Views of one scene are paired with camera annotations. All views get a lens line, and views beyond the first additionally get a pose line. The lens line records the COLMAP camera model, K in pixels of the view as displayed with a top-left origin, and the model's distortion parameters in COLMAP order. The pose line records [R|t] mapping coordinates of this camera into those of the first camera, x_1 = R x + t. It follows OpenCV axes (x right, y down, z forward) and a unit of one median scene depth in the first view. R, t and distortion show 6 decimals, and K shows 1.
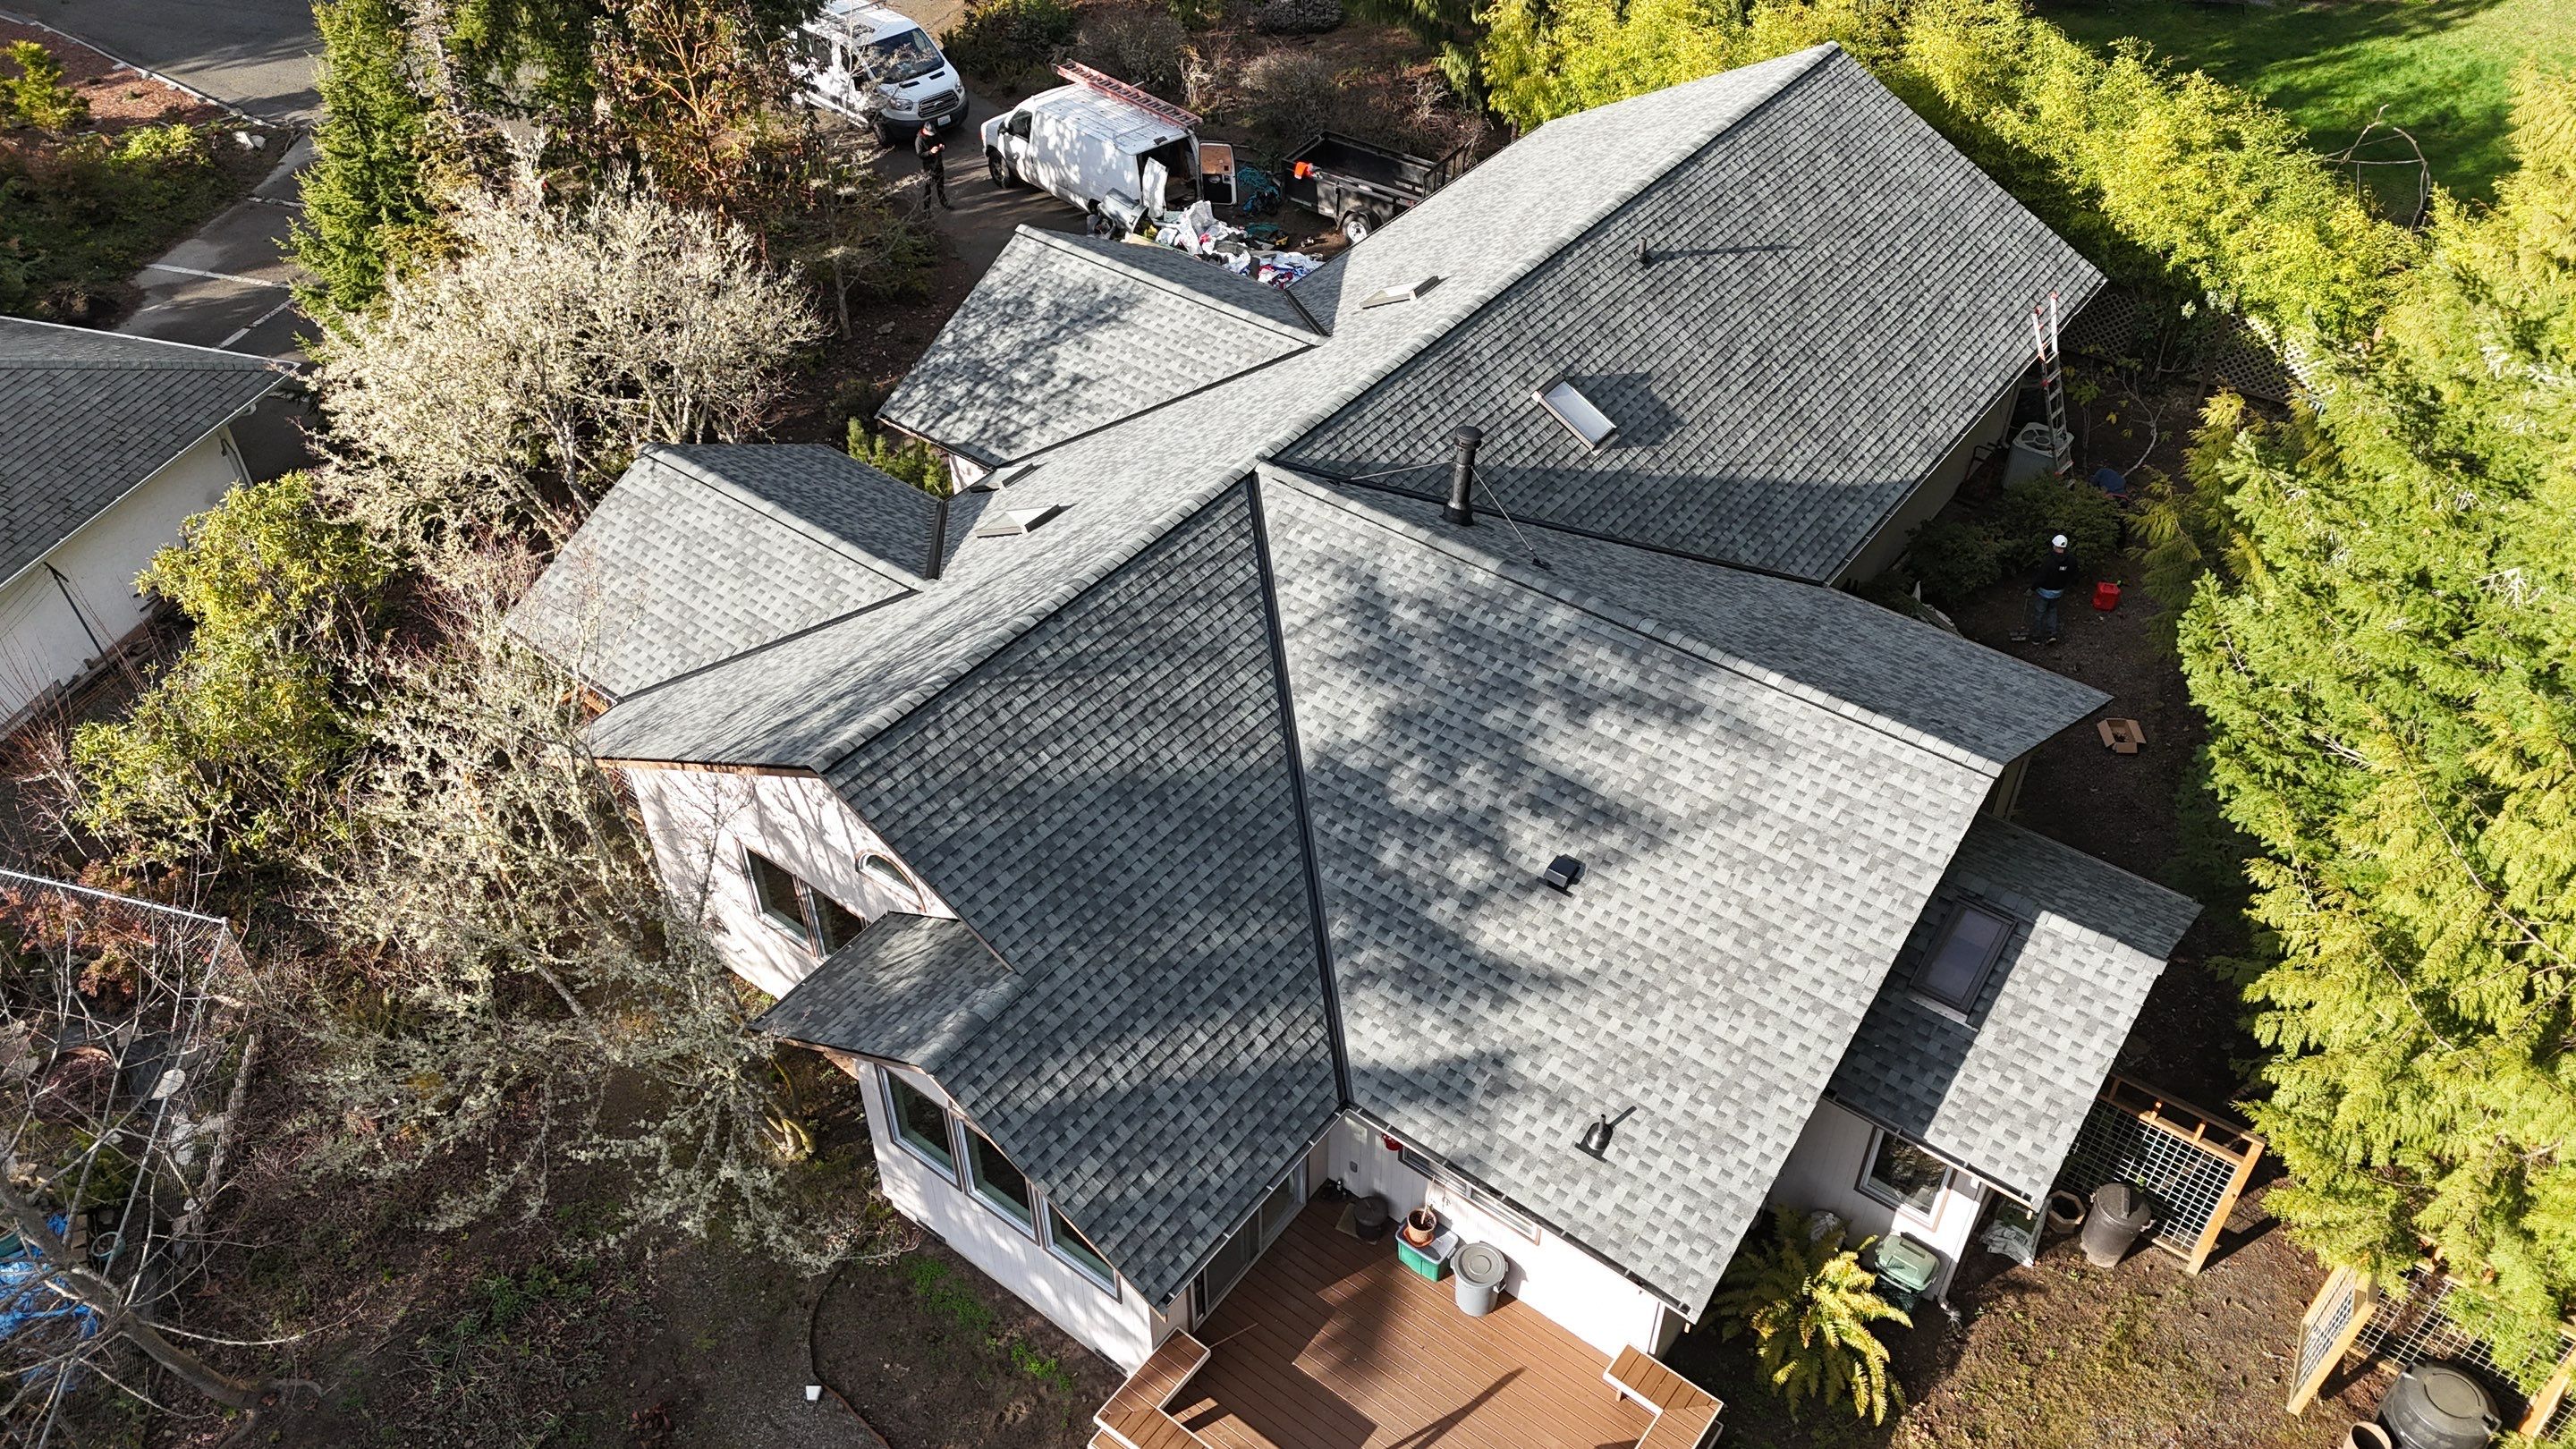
lens RADIAL K [[1895.8, 0, 1288.0], [0, 1895.8, 724.5], [0, 0, 1]] dist [0.040424, -0.000946]
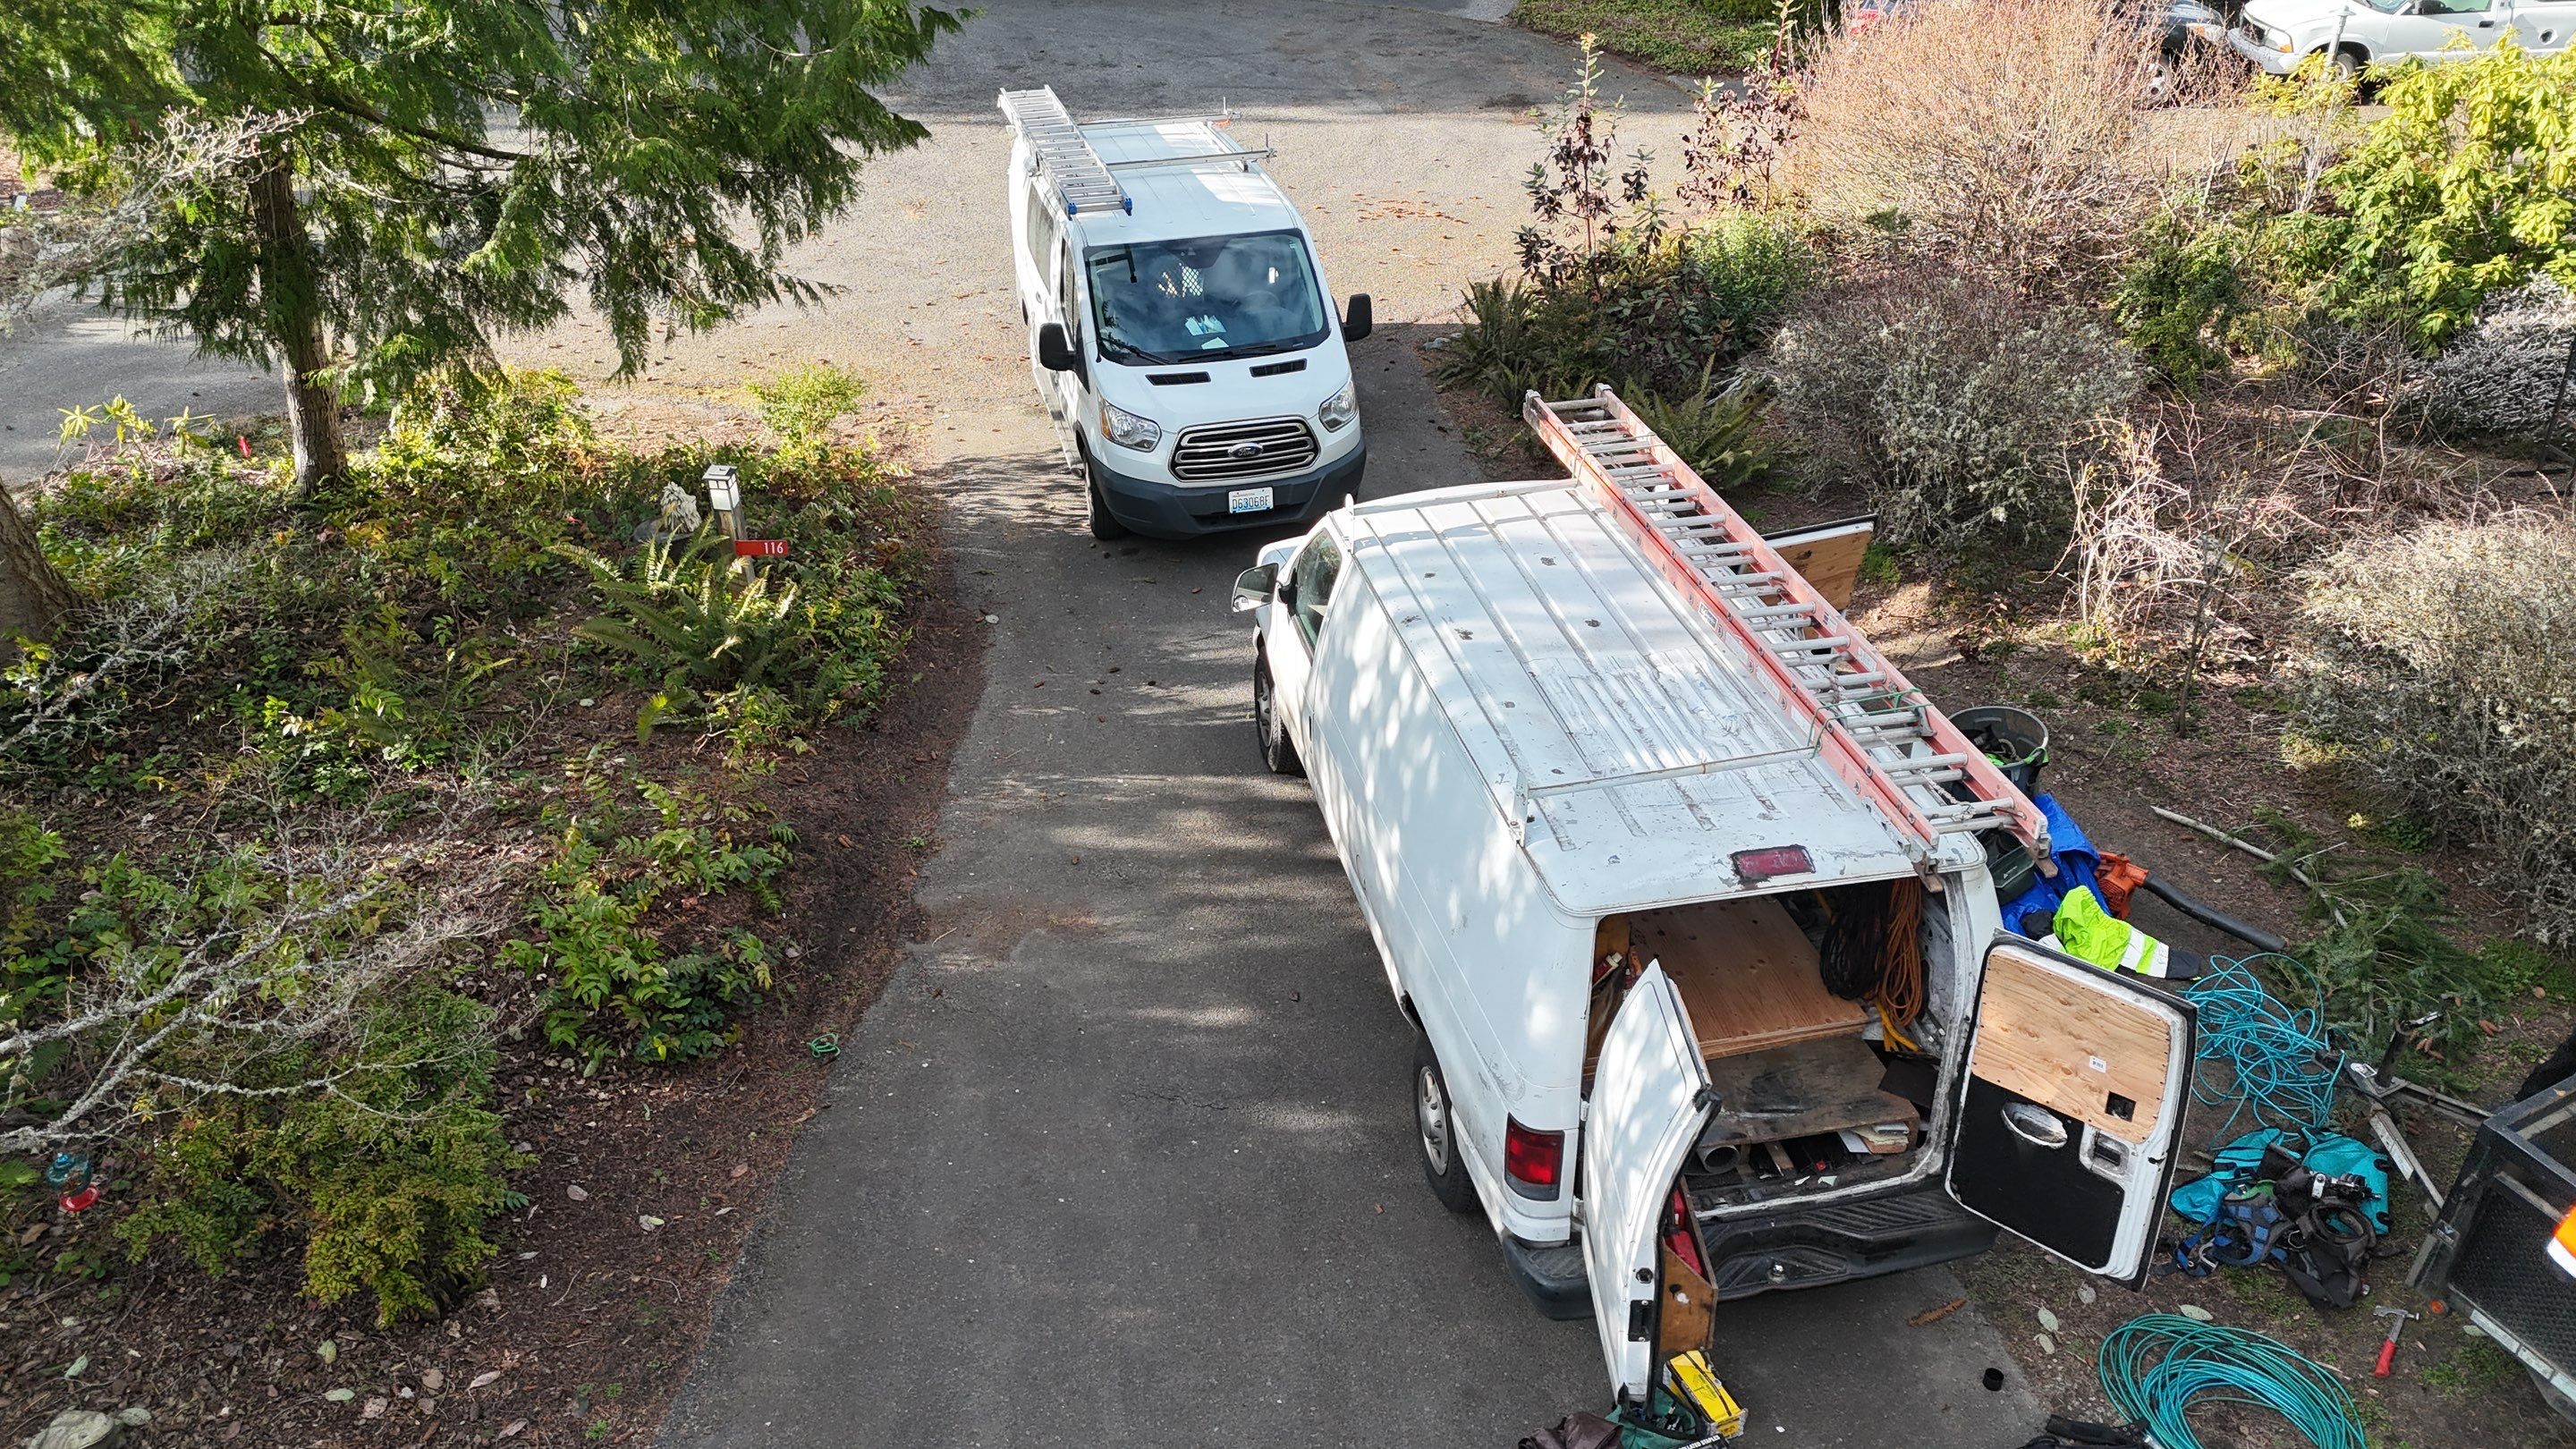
lens RADIAL K [[1895.8, 0, 1288.0], [0, 1895.8, 724.5], [0, 0, 1]] dist [0.040424, -0.000946]
pose [[0.867428, 0.253204, -0.428318, -0.041042], [-0.317187, 0.944641, -0.083933, -0.363650], [0.383355, 0.208663, 0.899721, 1.024617]]
